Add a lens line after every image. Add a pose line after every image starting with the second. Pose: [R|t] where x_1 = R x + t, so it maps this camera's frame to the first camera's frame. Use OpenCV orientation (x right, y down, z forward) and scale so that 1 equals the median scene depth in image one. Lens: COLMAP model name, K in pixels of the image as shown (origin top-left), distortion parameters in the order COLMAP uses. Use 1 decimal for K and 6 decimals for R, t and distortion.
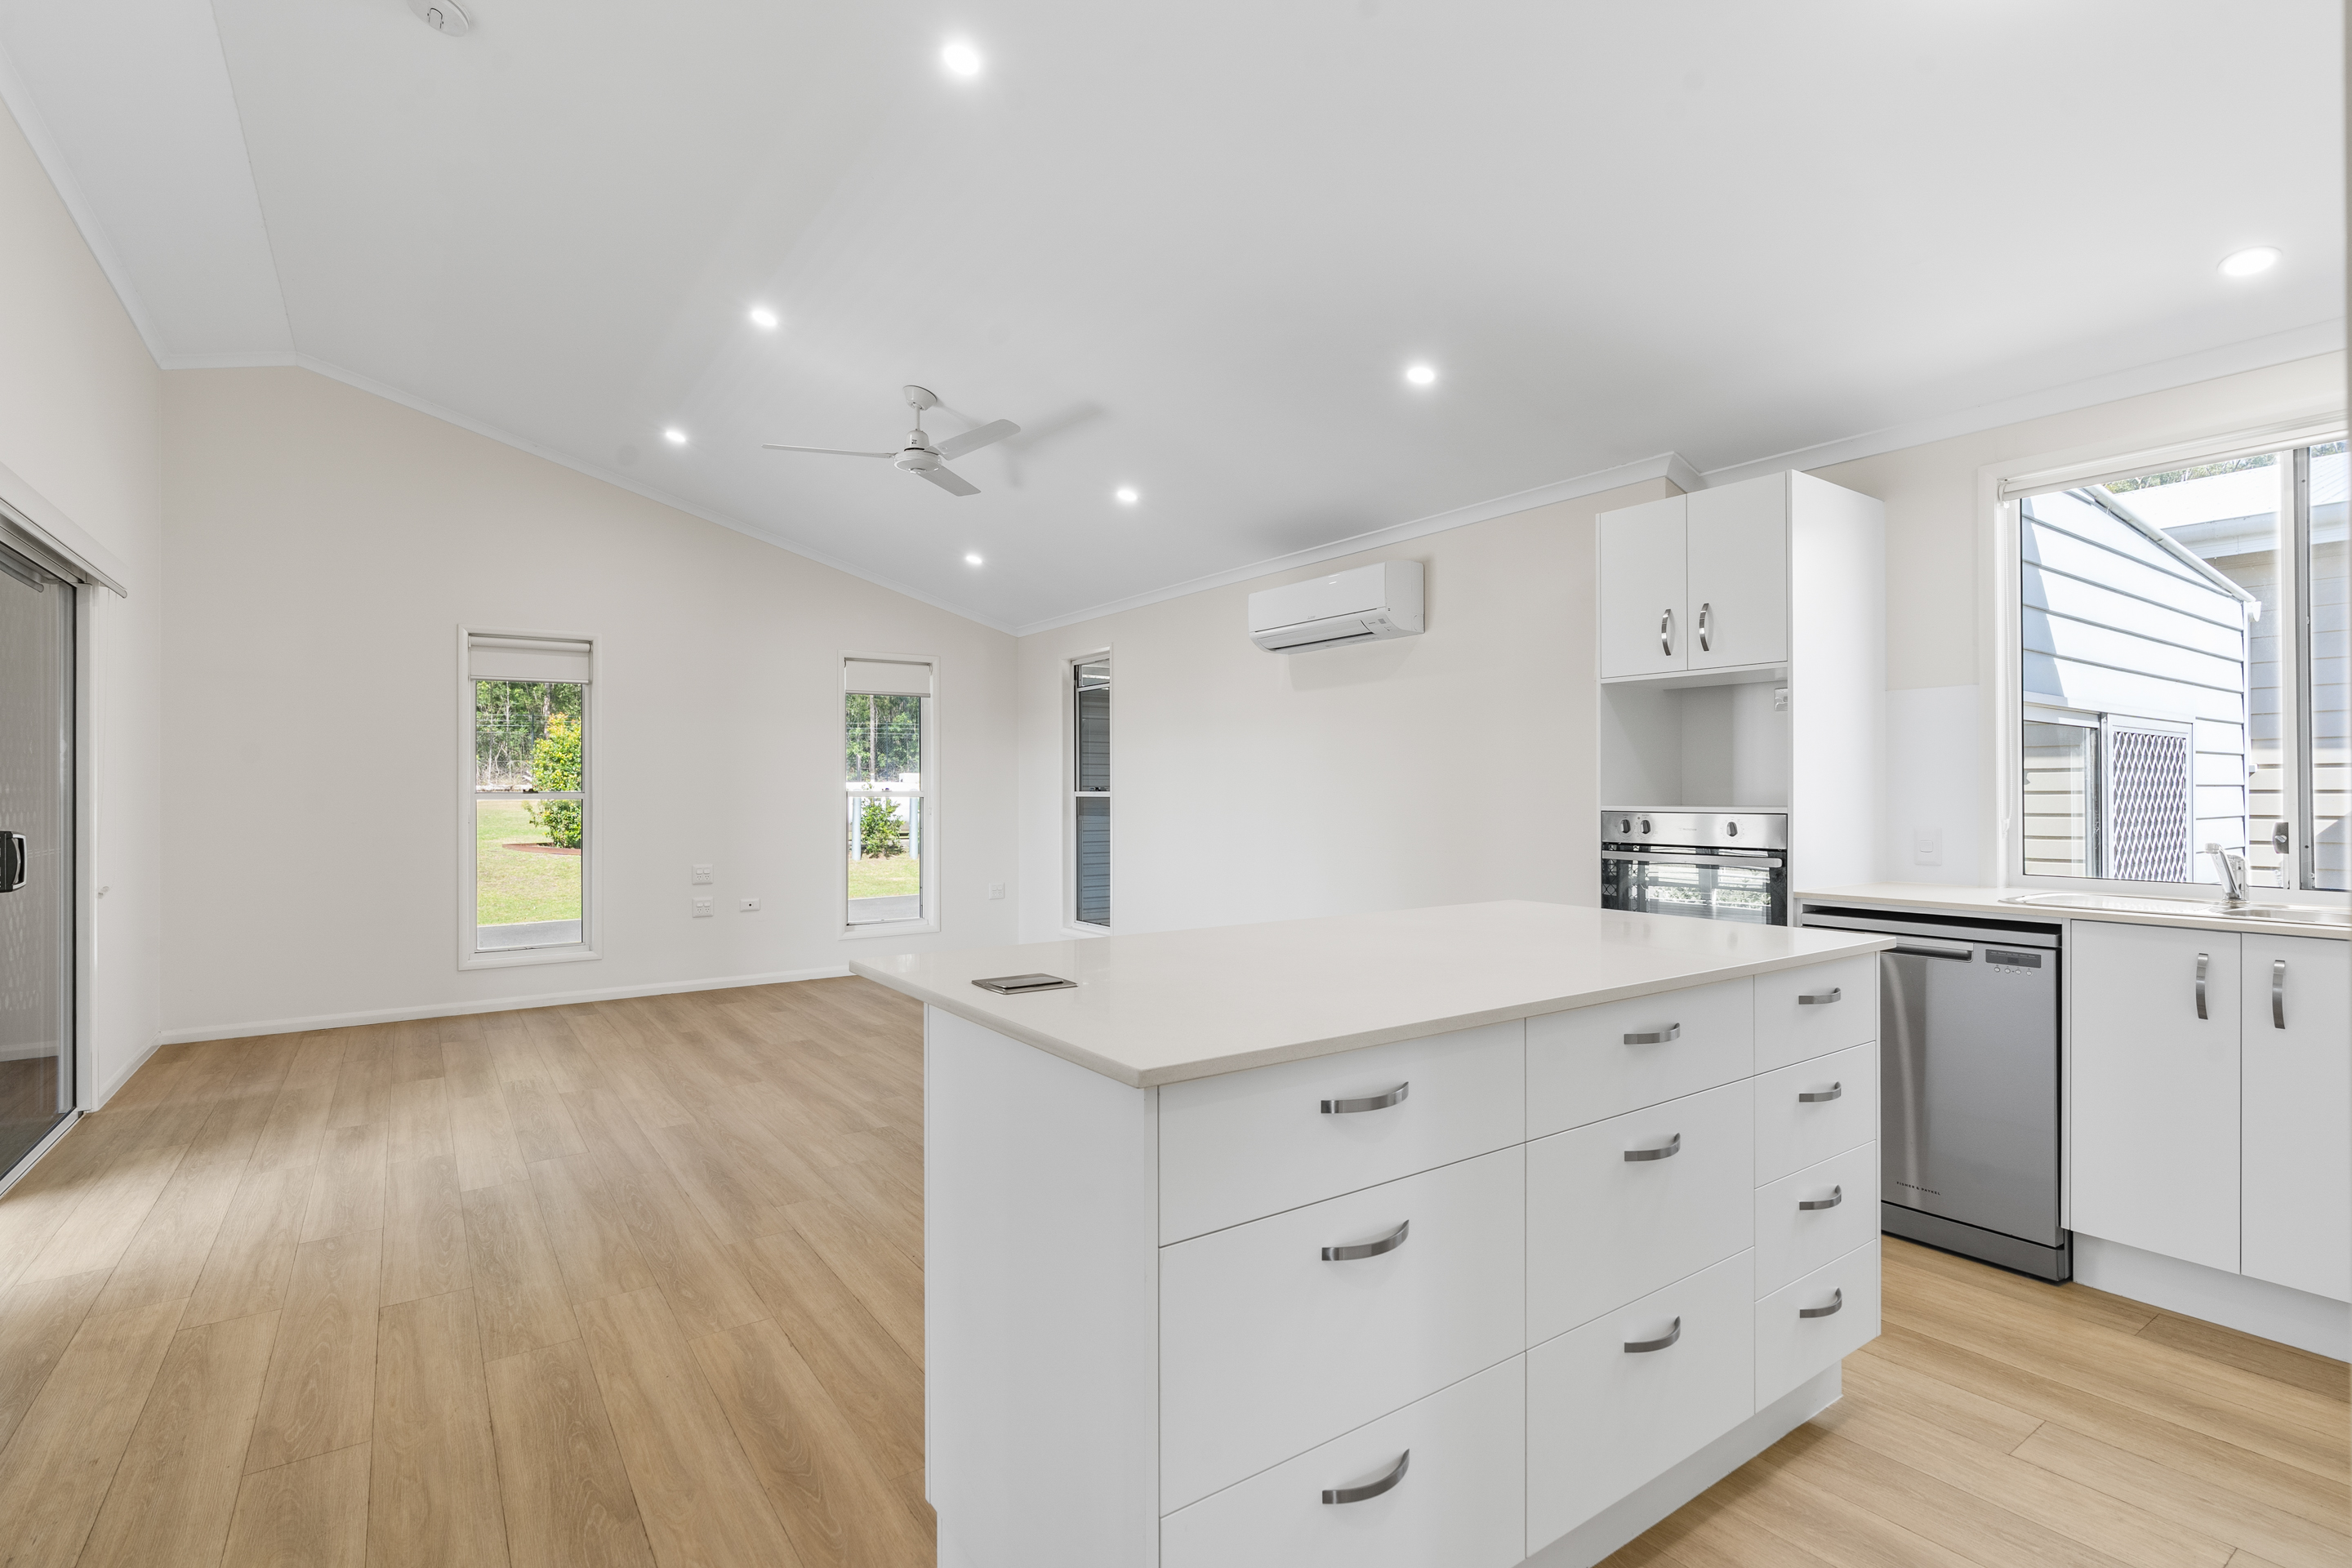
lens RADIAL K [[1103.7, 0, 1185.7], [0, 1103.7, 789.0], [0, 0, 1]] dist [-0.003190, 0.000560]
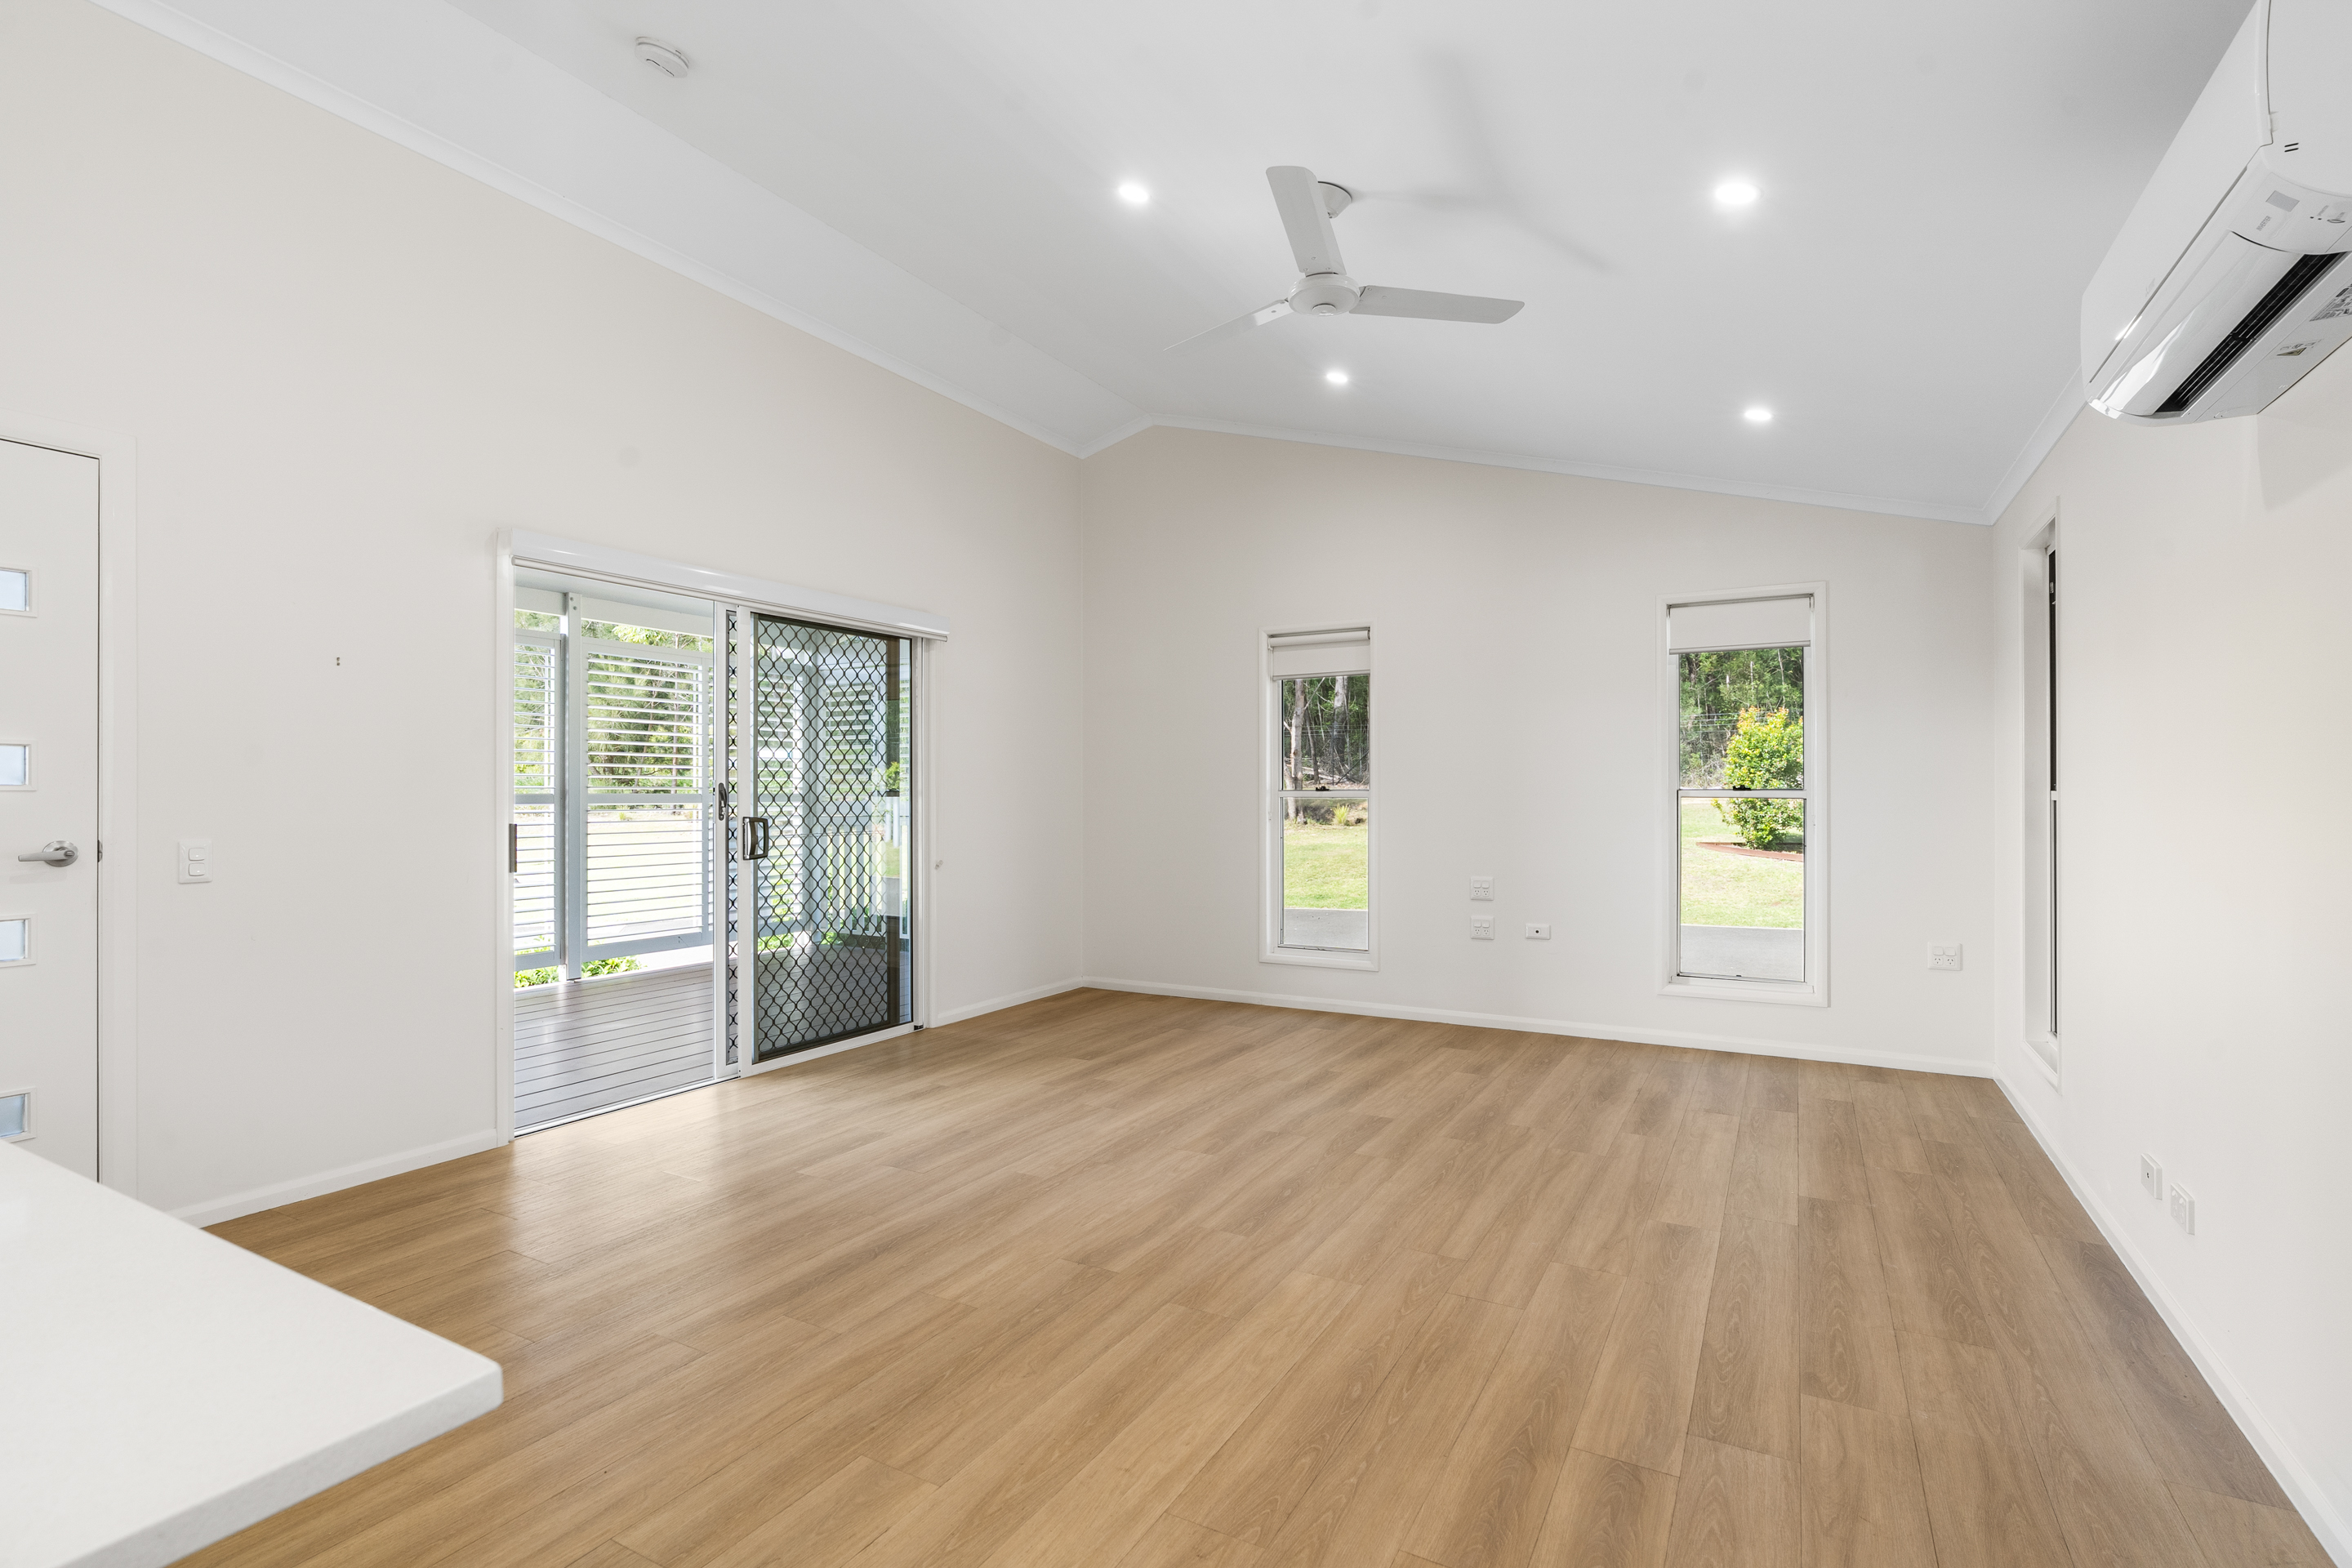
lens RADIAL K [[1103.7, 0, 1185.7], [0, 1103.7, 789.0], [0, 0, 1]] dist [-0.003190, 0.000560]
pose [[0.434879, 0.001132, -0.900488, 0.439329], [0.001017, 0.999998, 0.001748, 0.000331], [0.900488, -0.001677, 0.434877, 0.864756]]
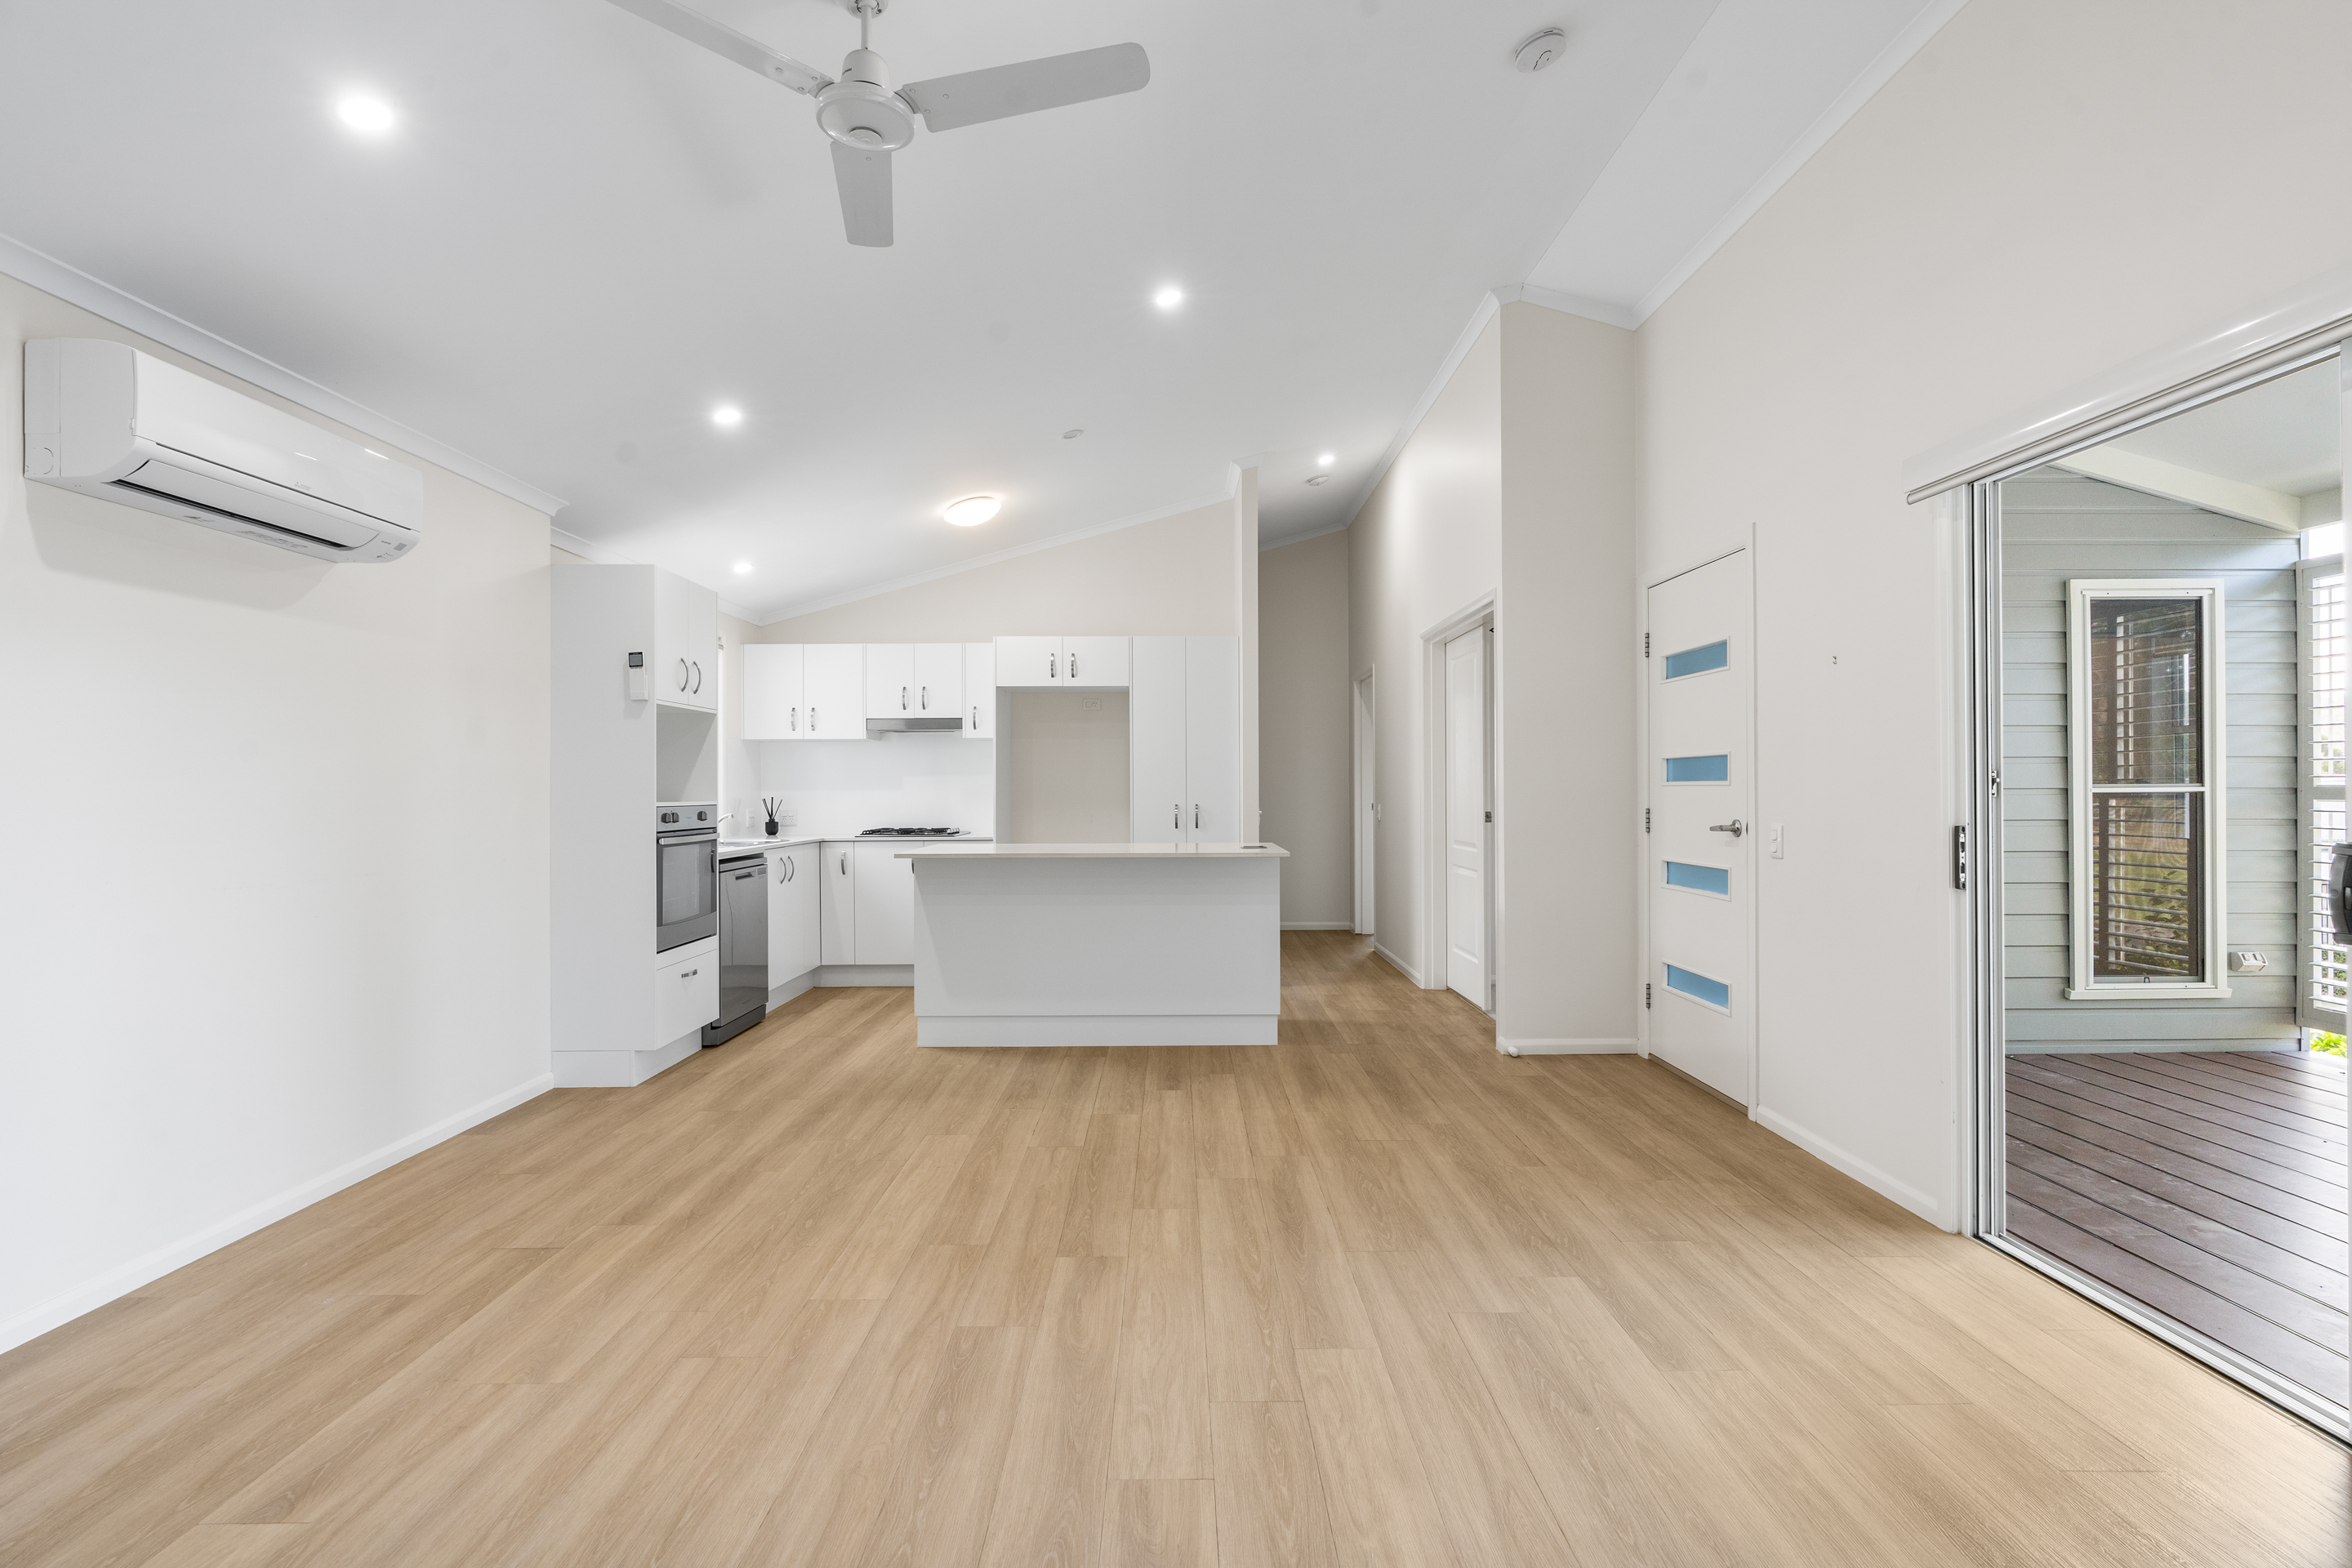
lens RADIAL K [[1101.3, 0, 1176.0], [0, 1101.3, 784.0], [0, 0, 1]] dist [-0.007162, 0.000725]
pose [[-0.817753, 0.008712, 0.575503, -0.869102], [0.003971, 0.999947, -0.009496, 0.009510], [-0.575556, -0.005480, -0.817744, 1.802865]]
